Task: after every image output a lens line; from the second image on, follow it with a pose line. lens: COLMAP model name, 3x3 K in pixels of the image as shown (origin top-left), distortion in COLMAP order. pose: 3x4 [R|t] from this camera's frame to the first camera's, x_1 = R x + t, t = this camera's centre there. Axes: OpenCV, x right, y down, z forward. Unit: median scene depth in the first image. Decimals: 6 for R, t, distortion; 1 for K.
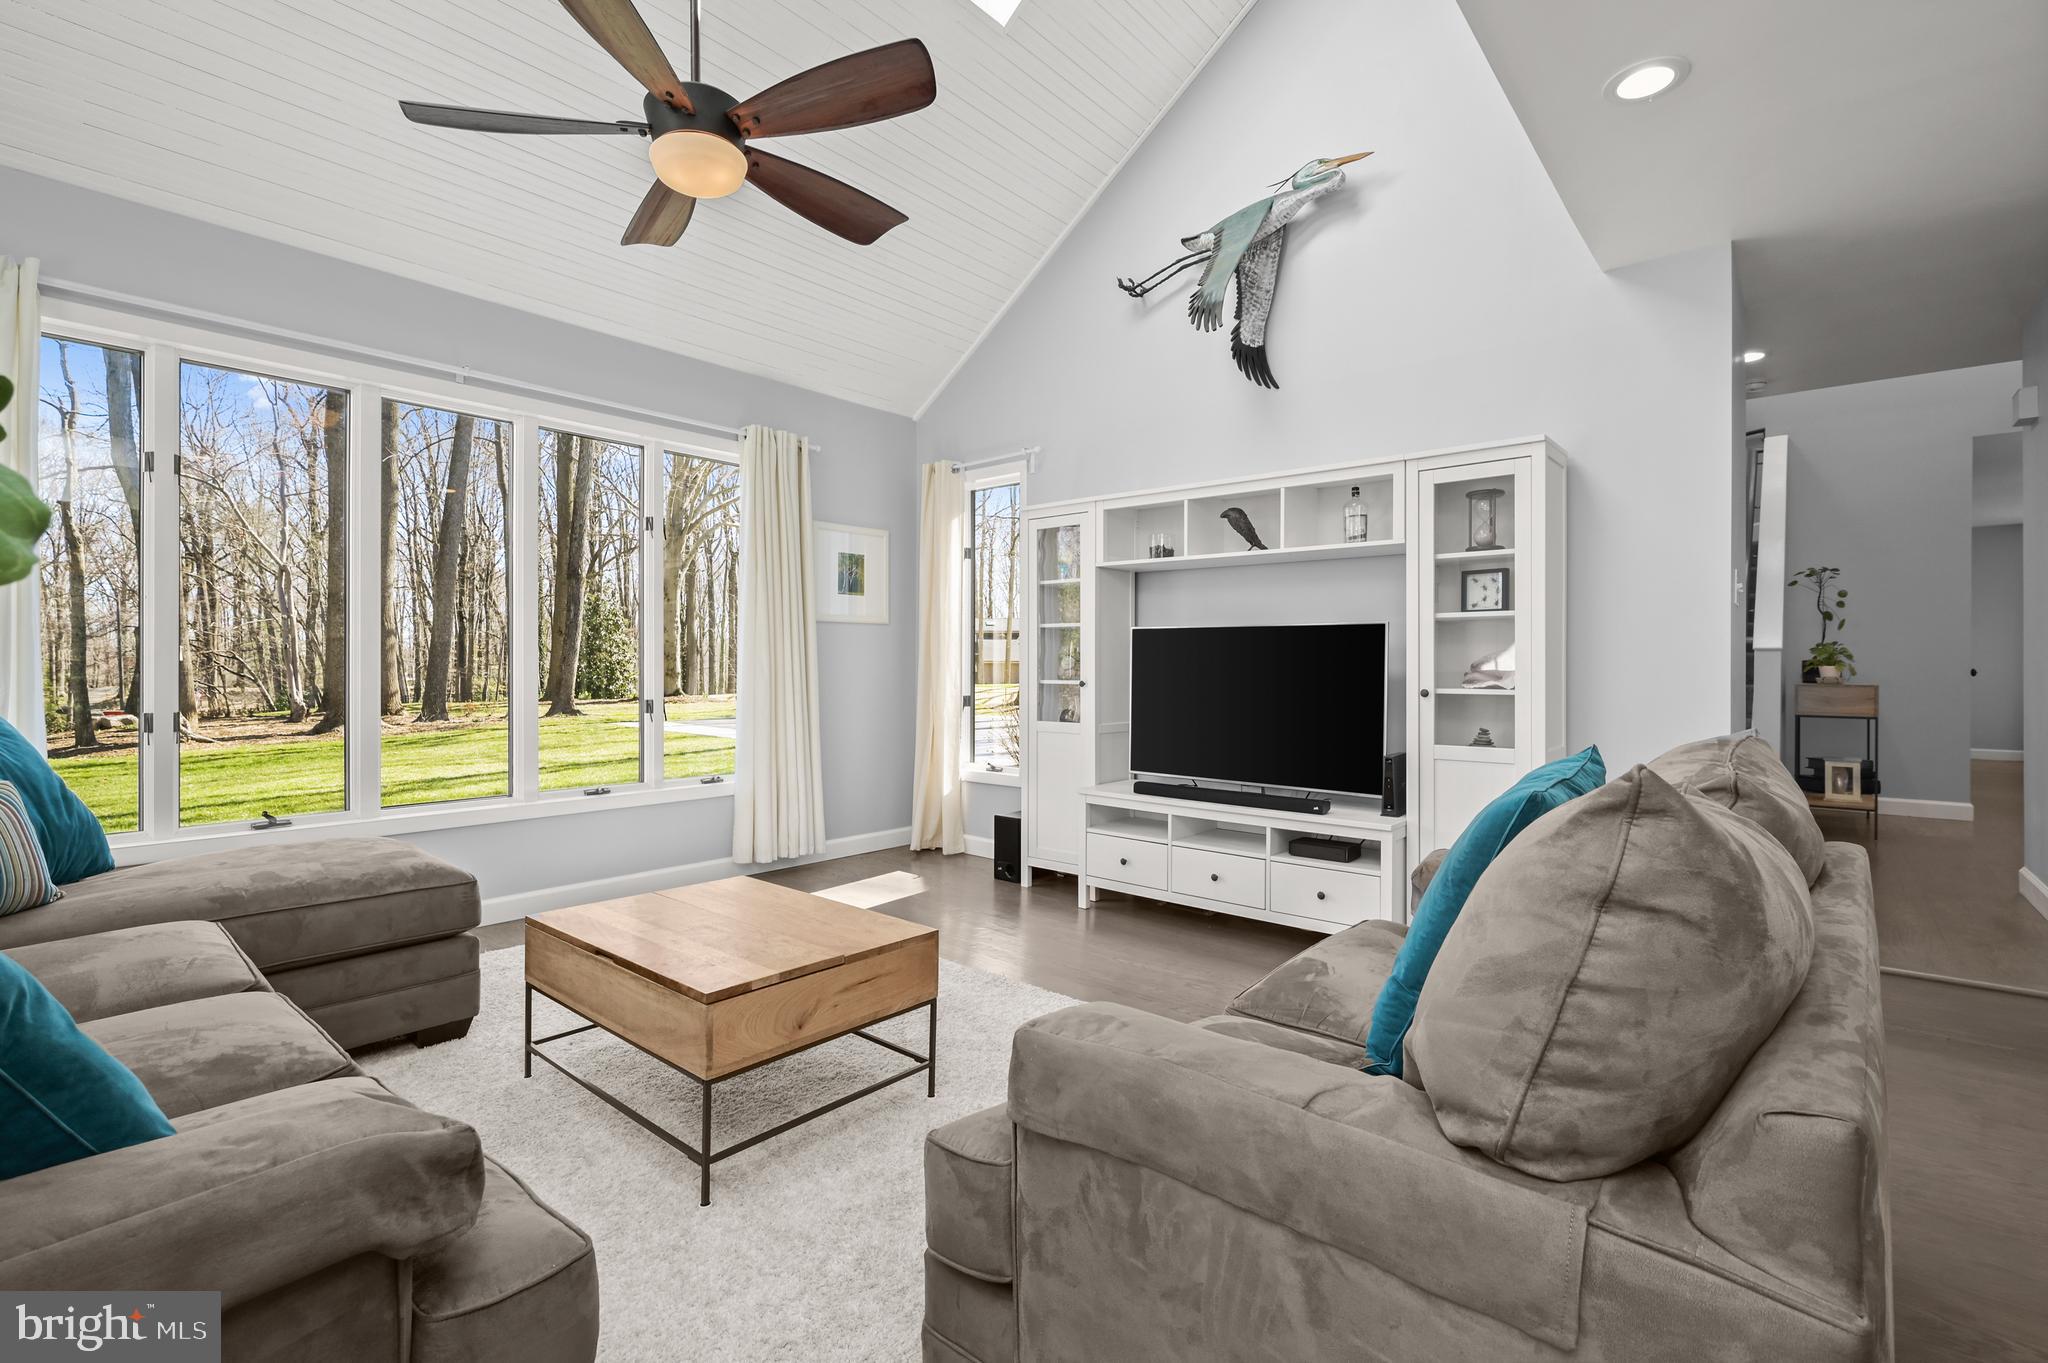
lens RADIAL K [[932.4, 0, 1026.4], [0, 932.4, 660.2], [0, 0, 1]] dist [-0.000295, -0.000072]
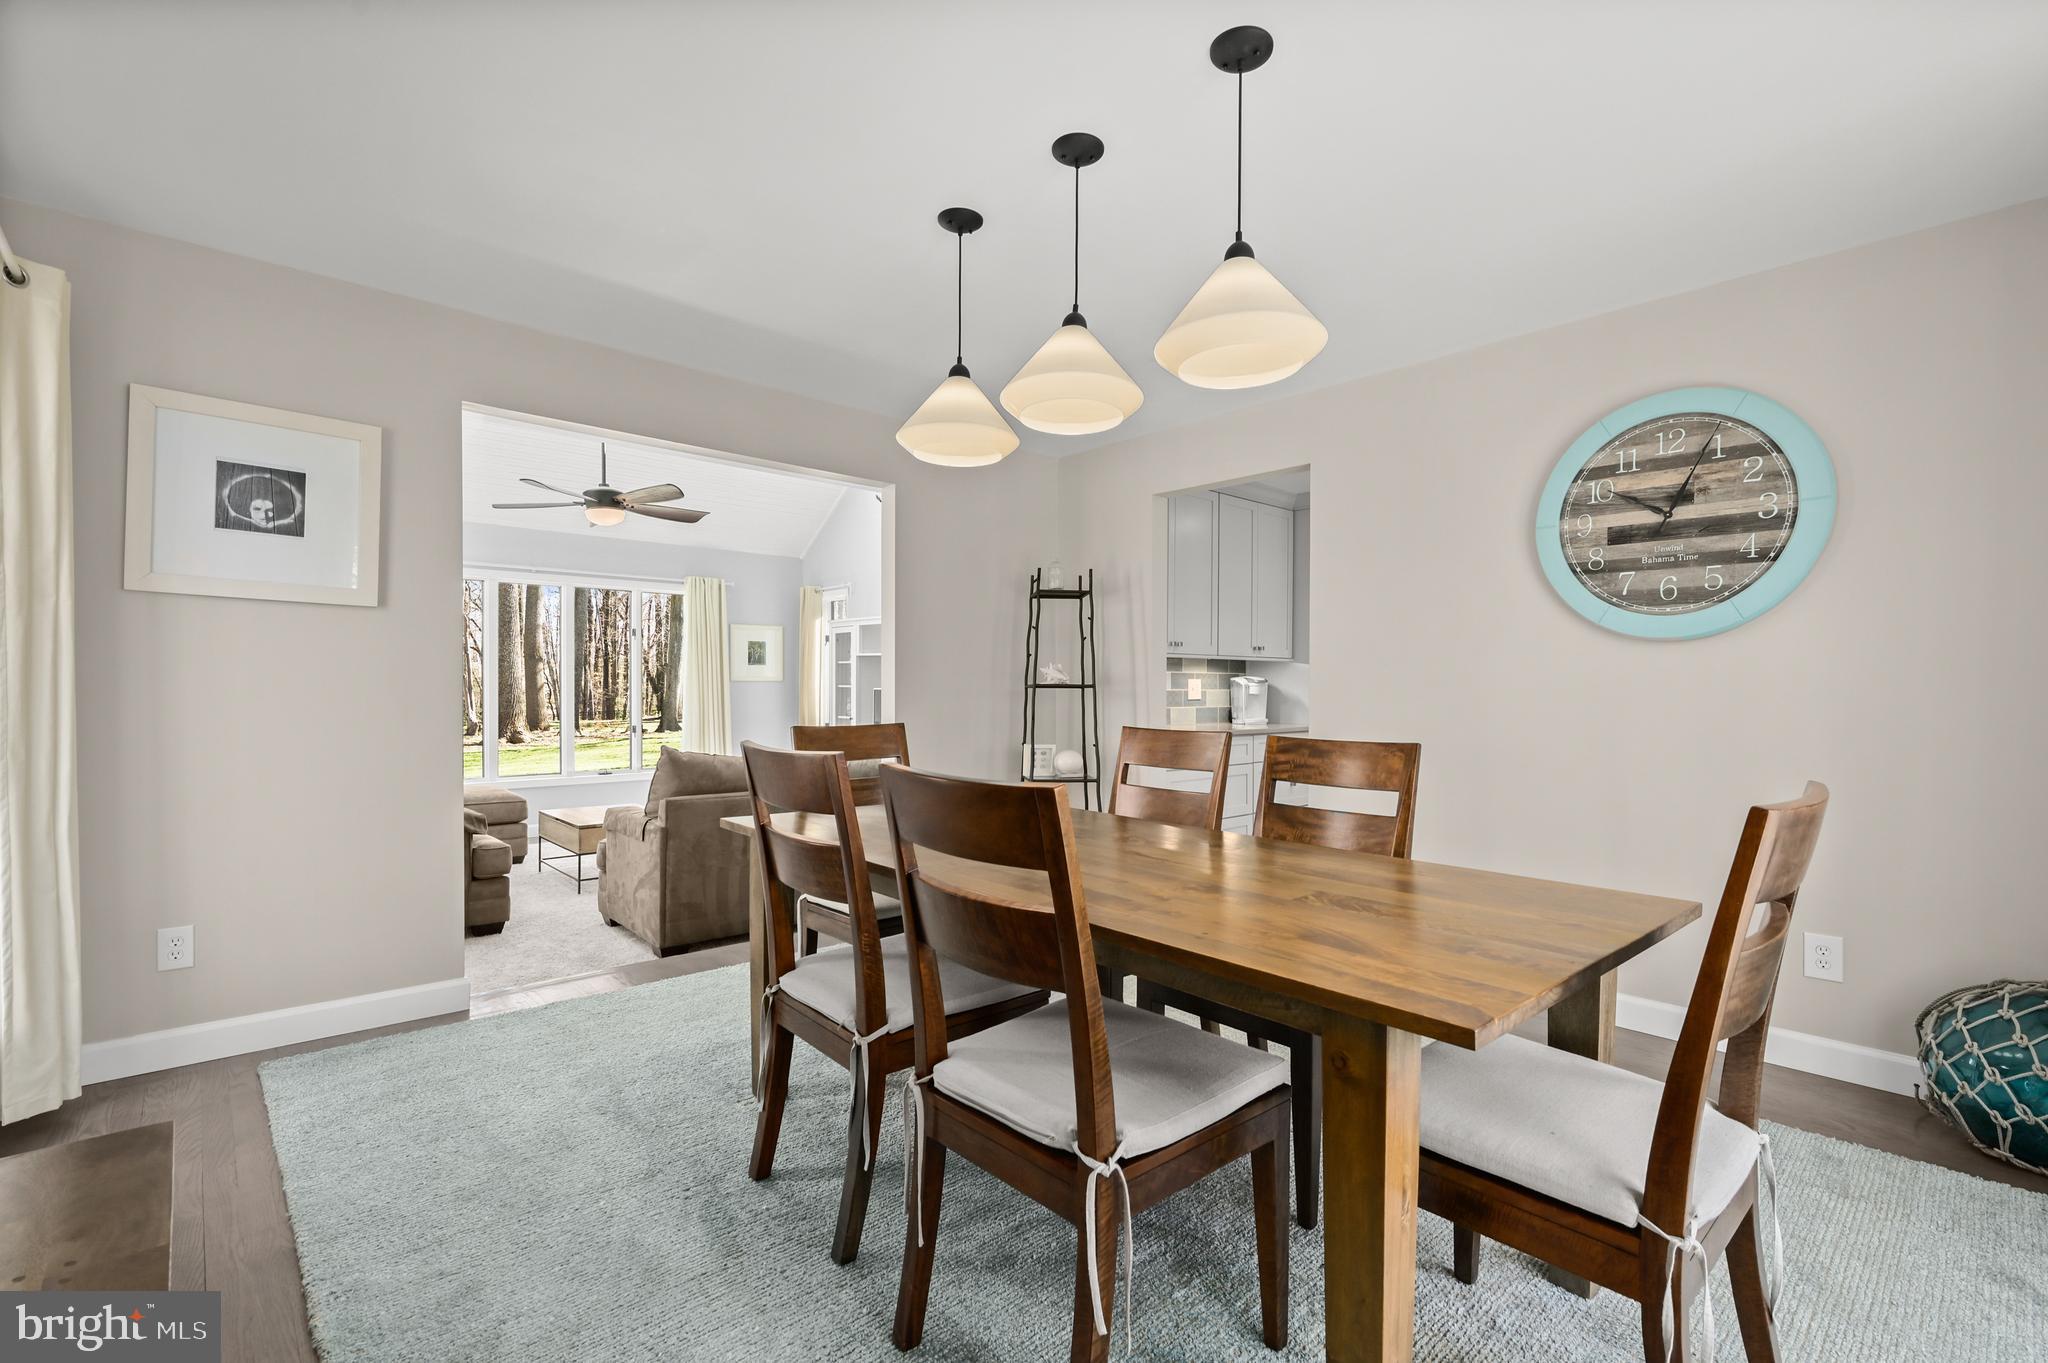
lens RADIAL K [[929.9, 0, 1034.6], [0, 929.9, 686.9], [0, 0, 1]] dist [-0.000558, 0.000059]
pose [[0.992519, 0.002687, -0.122063, 0.643835], [-0.001759, 0.999969, 0.007712, -0.052428], [0.122080, -0.007439, 0.992492, -0.783555]]
